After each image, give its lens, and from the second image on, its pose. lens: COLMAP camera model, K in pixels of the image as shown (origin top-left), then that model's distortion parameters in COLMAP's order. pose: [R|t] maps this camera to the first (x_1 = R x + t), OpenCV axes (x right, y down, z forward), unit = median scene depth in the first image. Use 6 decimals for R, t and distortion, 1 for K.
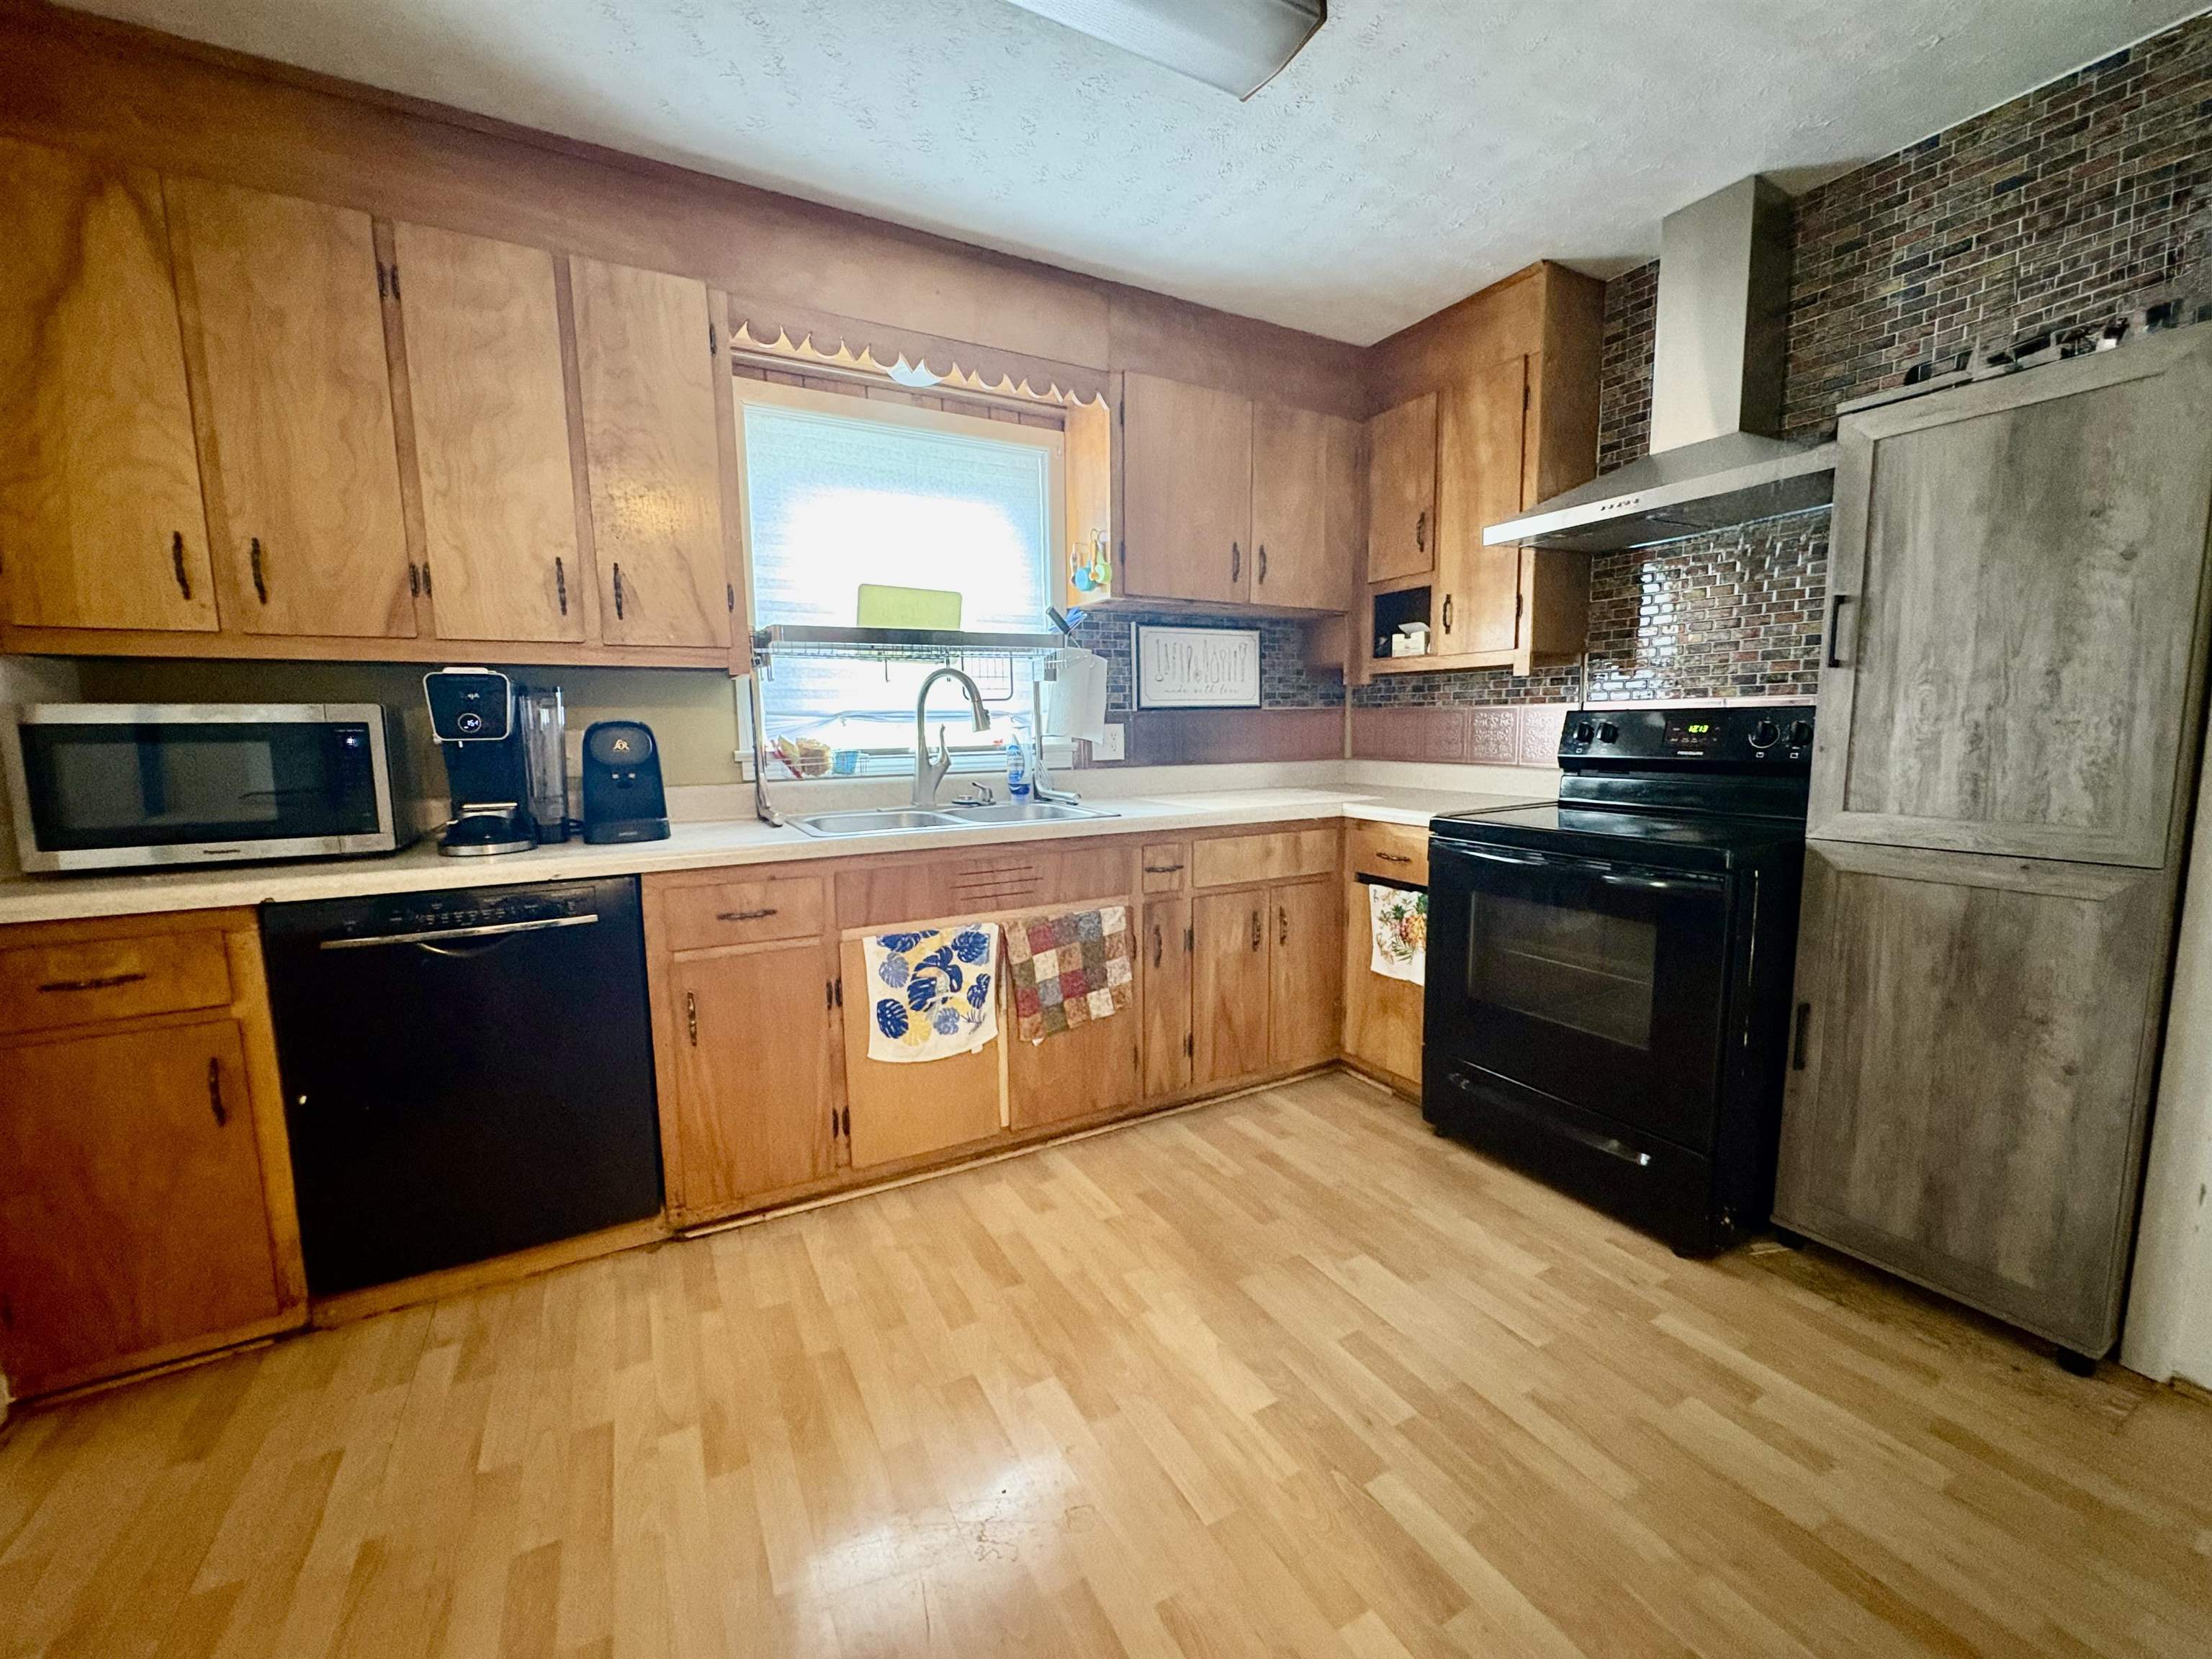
lens RADIAL K [[879.9, 0, 1105.0], [0, 879.9, 830.4], [0, 0, 1]] dist [-0.001042, 0.000400]
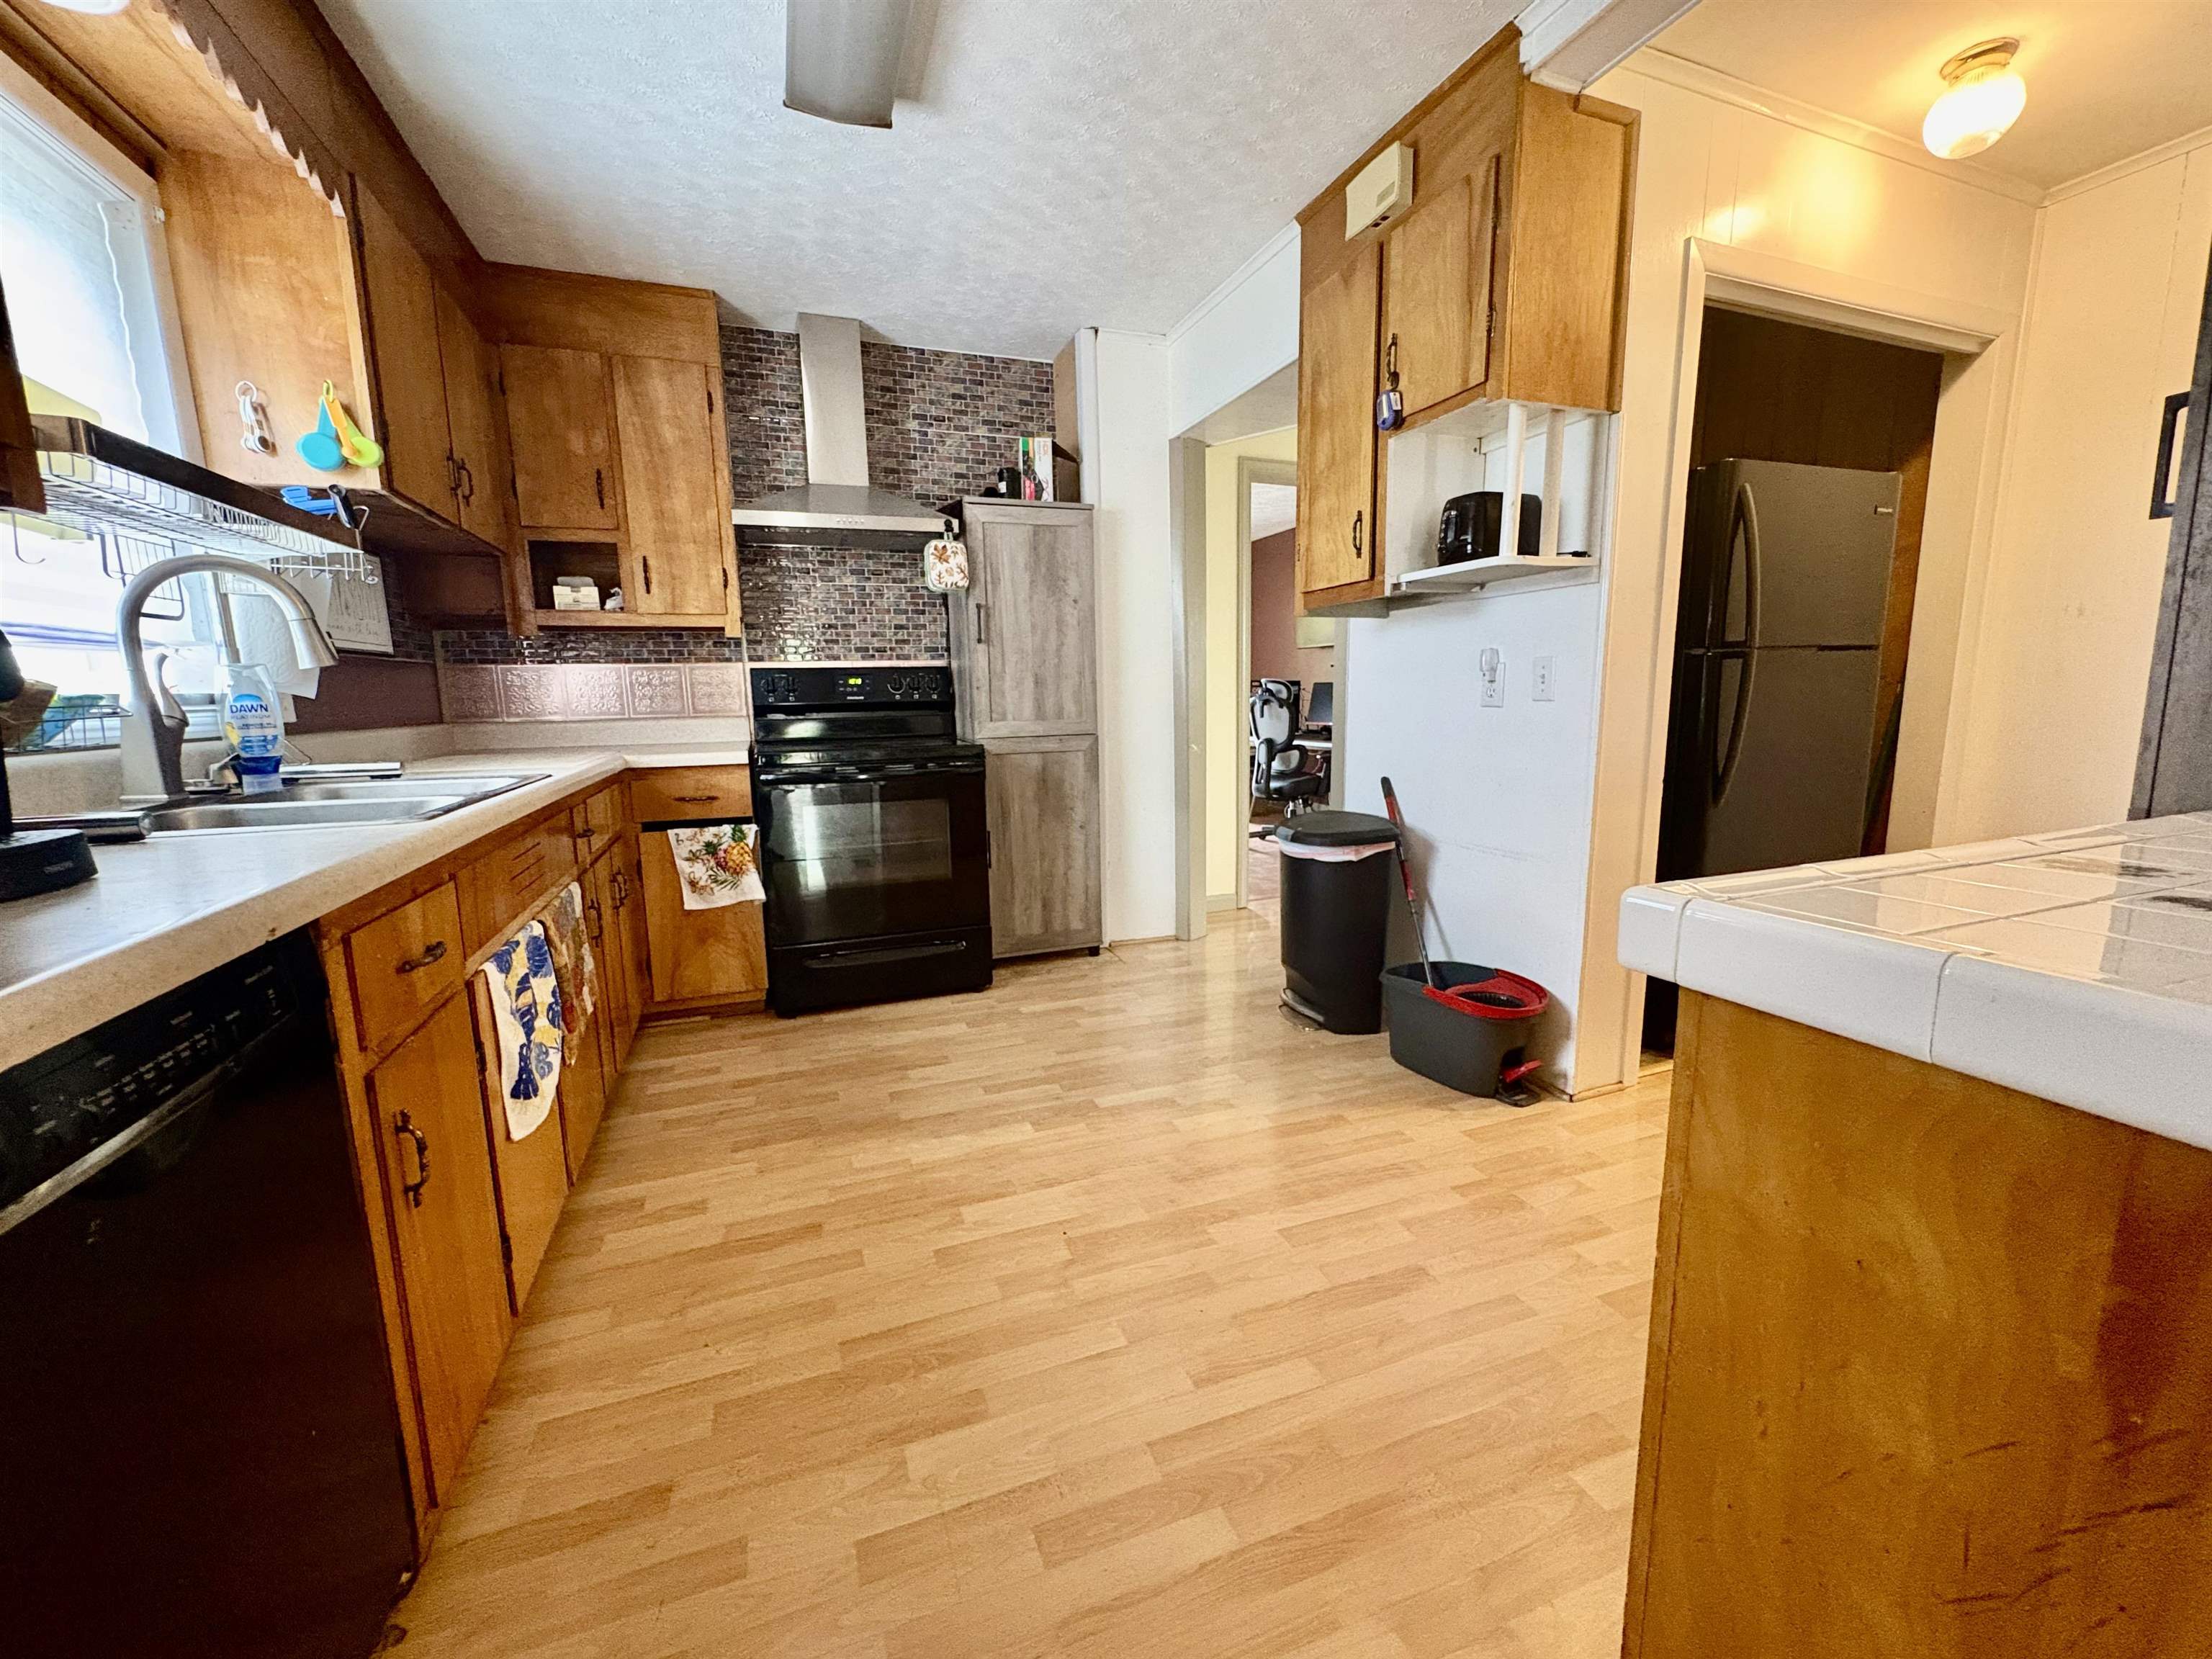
lens RADIAL K [[879.9, 0, 1105.0], [0, 879.9, 830.4], [0, 0, 1]] dist [-0.001042, 0.000400]
pose [[0.143109, -0.145725, 0.978920, -0.764358], [0.136769, 0.982523, 0.126267, 0.001398], [-0.980211, 0.115816, 0.160539, 0.387630]]
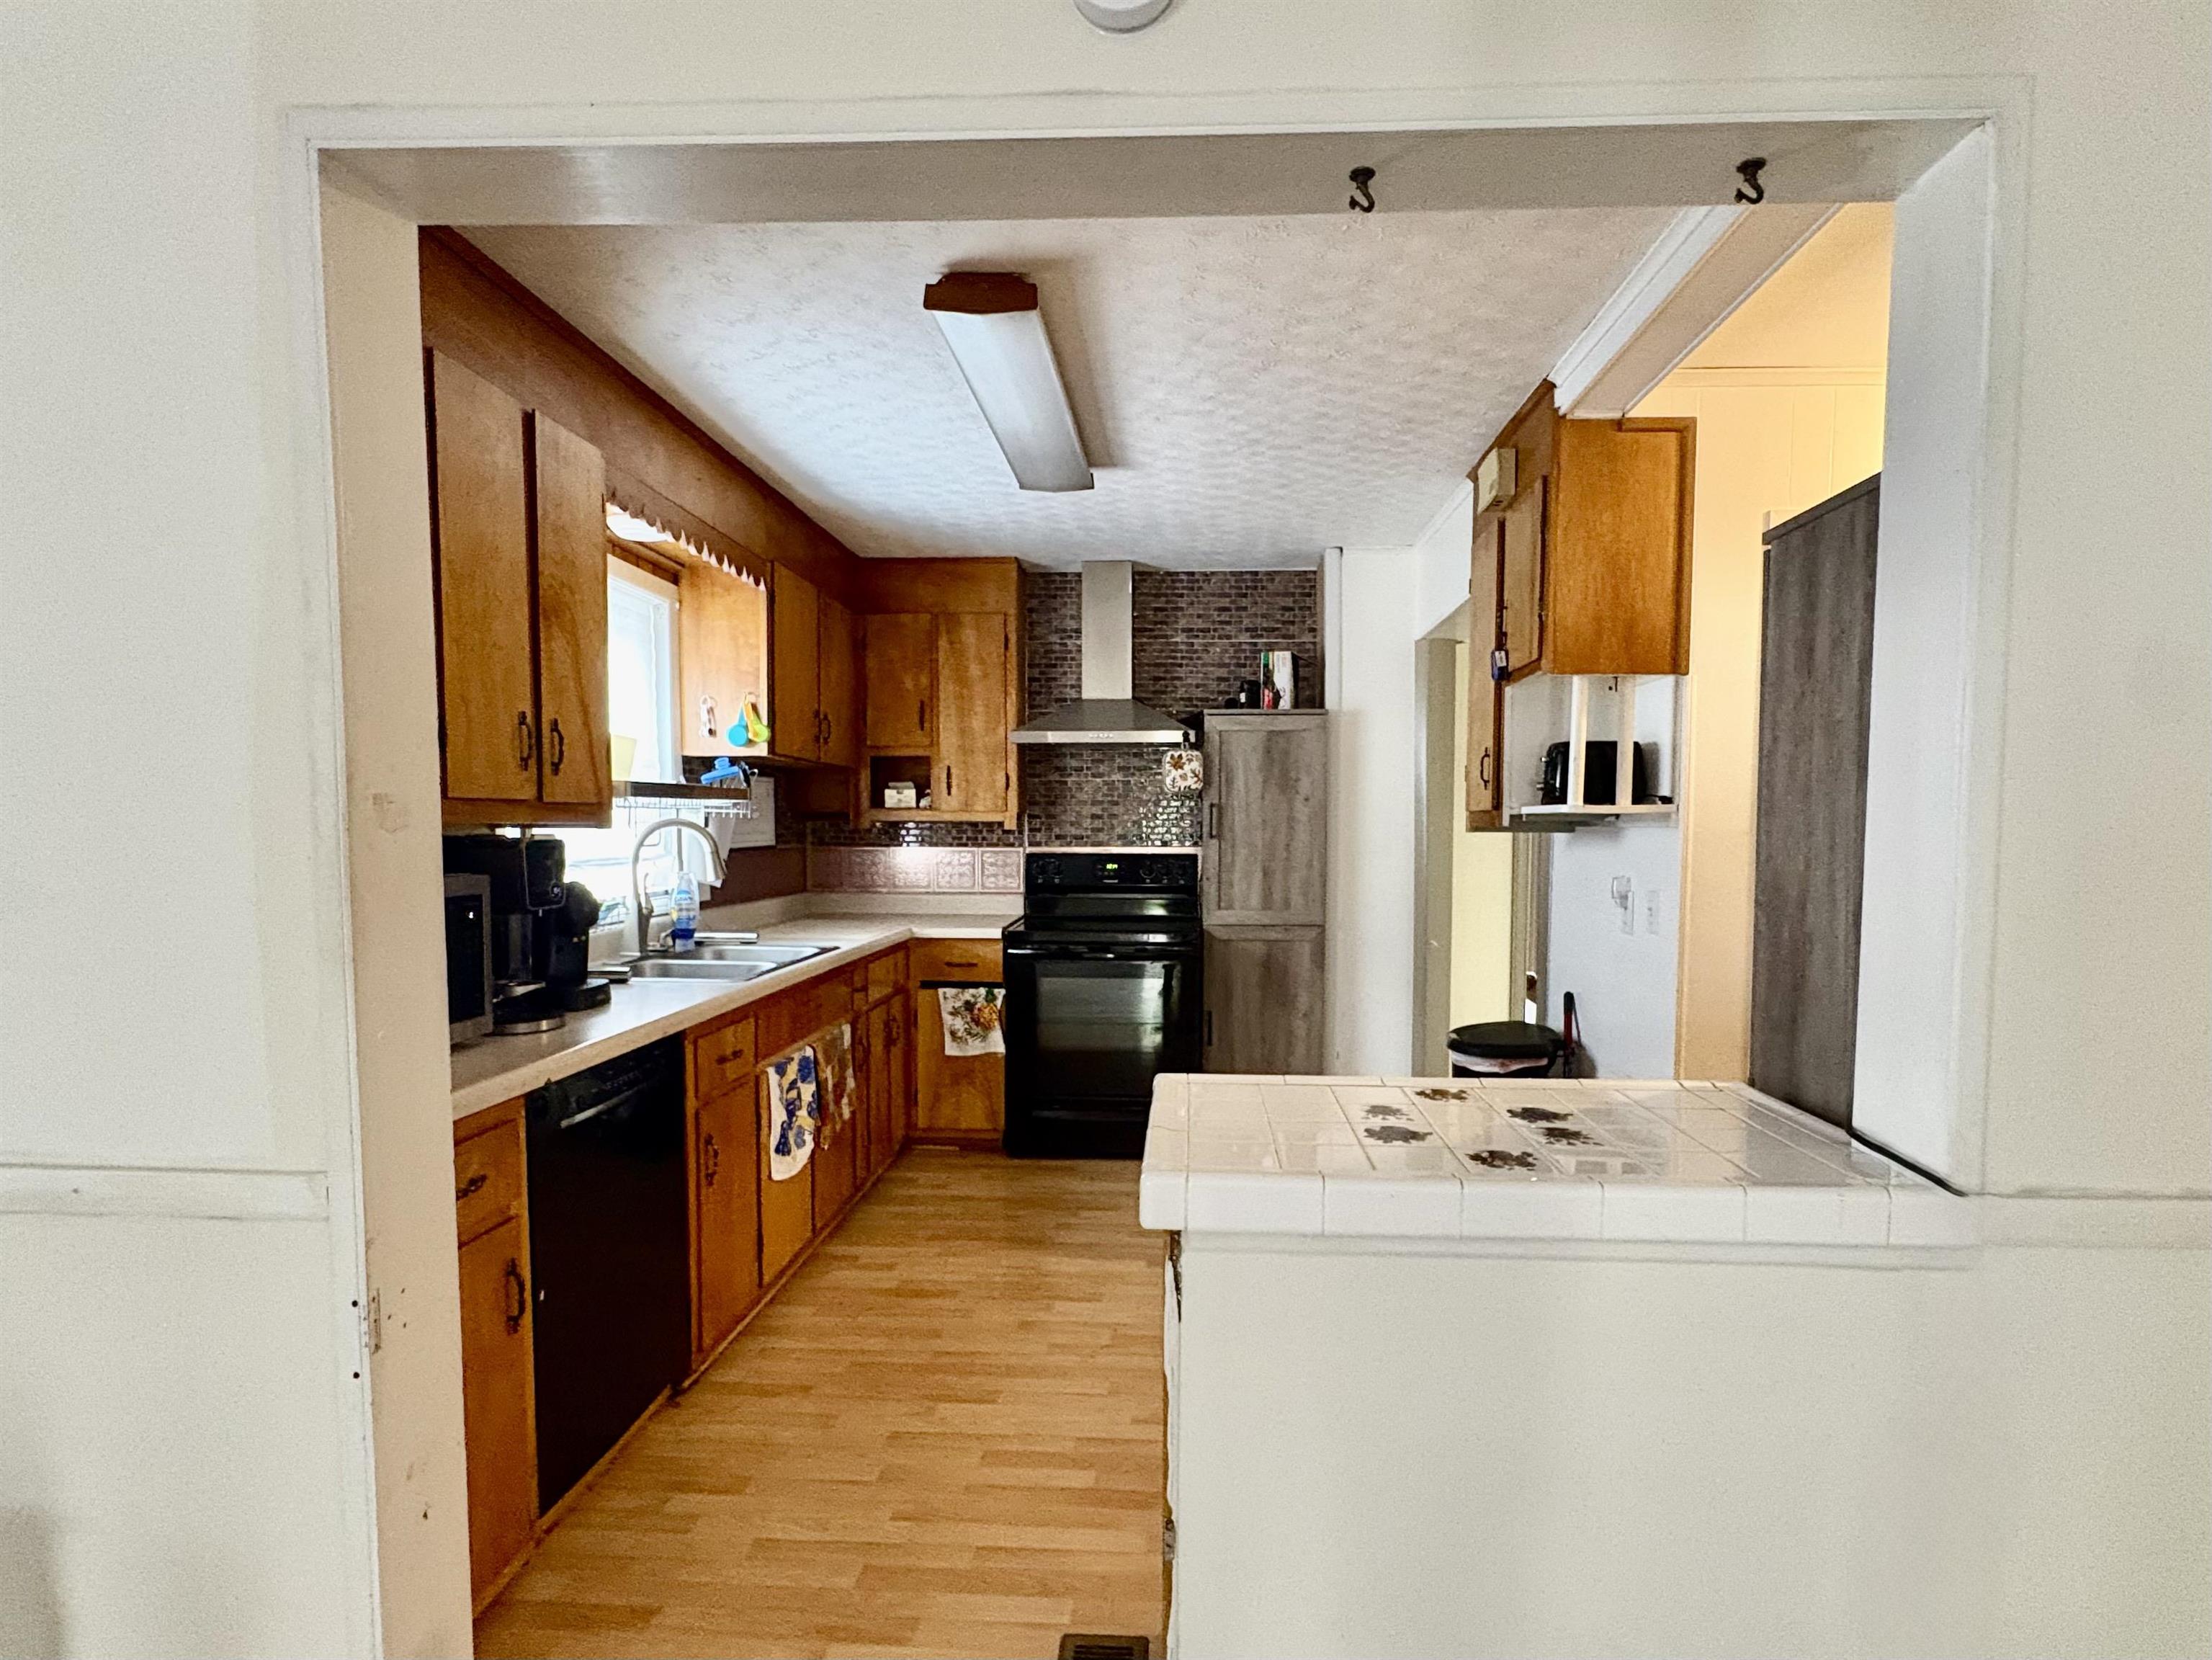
lens RADIAL K [[1127.2, 0, 1131.3], [0, 1127.2, 895.9], [0, 0, 1]] dist [-0.000873, 0.000227]
pose [[0.528169, -0.040036, 0.848195, -1.122040], [0.092853, 0.995621, -0.010824, -0.034979], [-0.844047, 0.084474, 0.529574, -0.147127]]
